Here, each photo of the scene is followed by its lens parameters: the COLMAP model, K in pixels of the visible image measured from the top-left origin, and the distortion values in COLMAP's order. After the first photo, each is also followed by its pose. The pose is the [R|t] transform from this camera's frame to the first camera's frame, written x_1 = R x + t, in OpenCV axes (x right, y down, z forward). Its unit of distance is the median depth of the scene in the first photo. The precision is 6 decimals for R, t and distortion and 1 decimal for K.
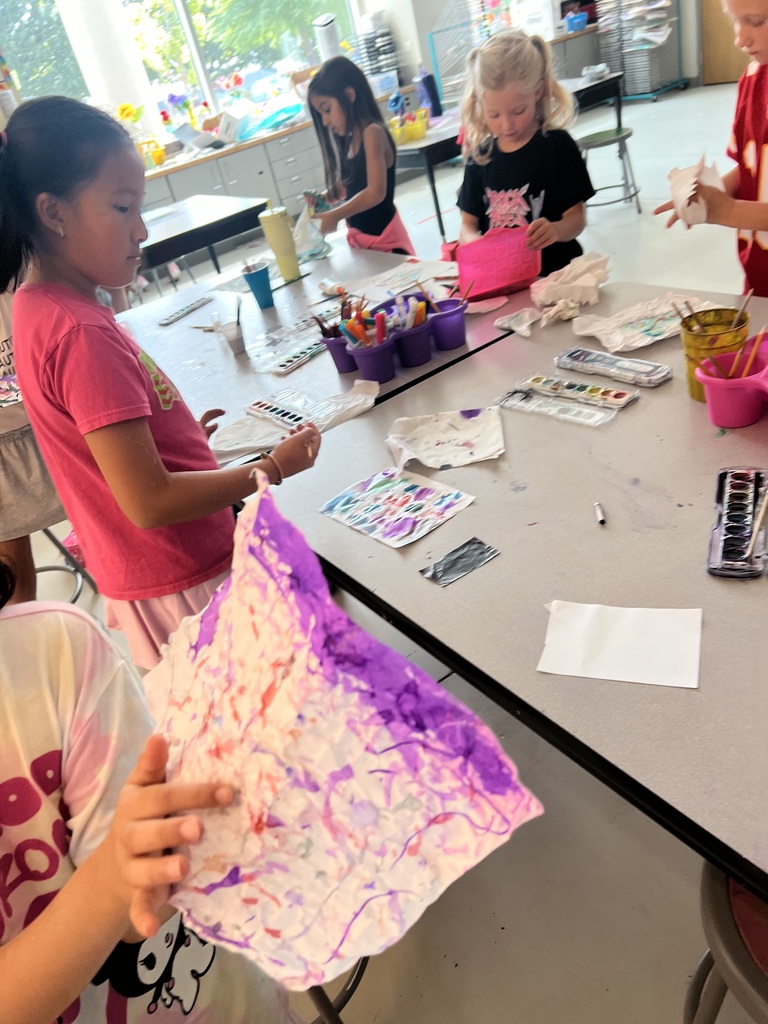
lens RADIAL K [[734.8, 0, 409.0], [0, 734.8, 541.5], [0, 0, 1]] dist [-0.004109, -0.027681]
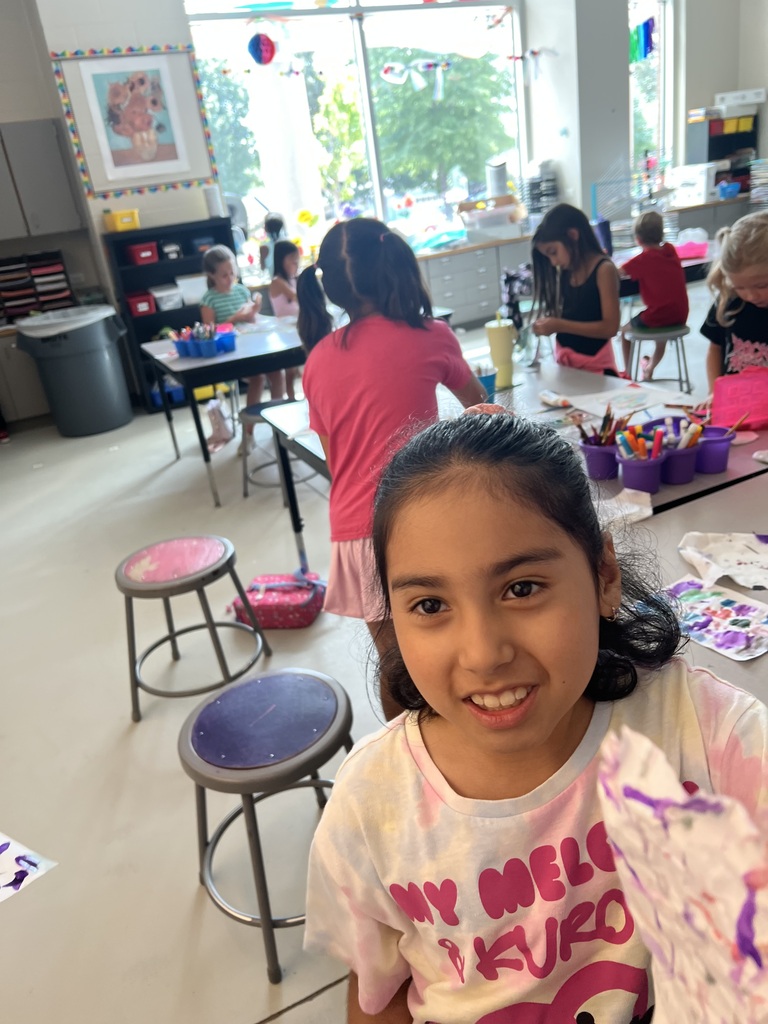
lens RADIAL K [[761.4, 0, 384.0], [0, 761.4, 512.0], [0, 0, 1]] dist [0.001930, -0.061162]
pose [[0.984384, 0.150790, -0.090828, -0.288948], [-0.165146, 0.969717, -0.179935, 0.052835], [0.060945, 0.192125, 0.979476, -0.041957]]
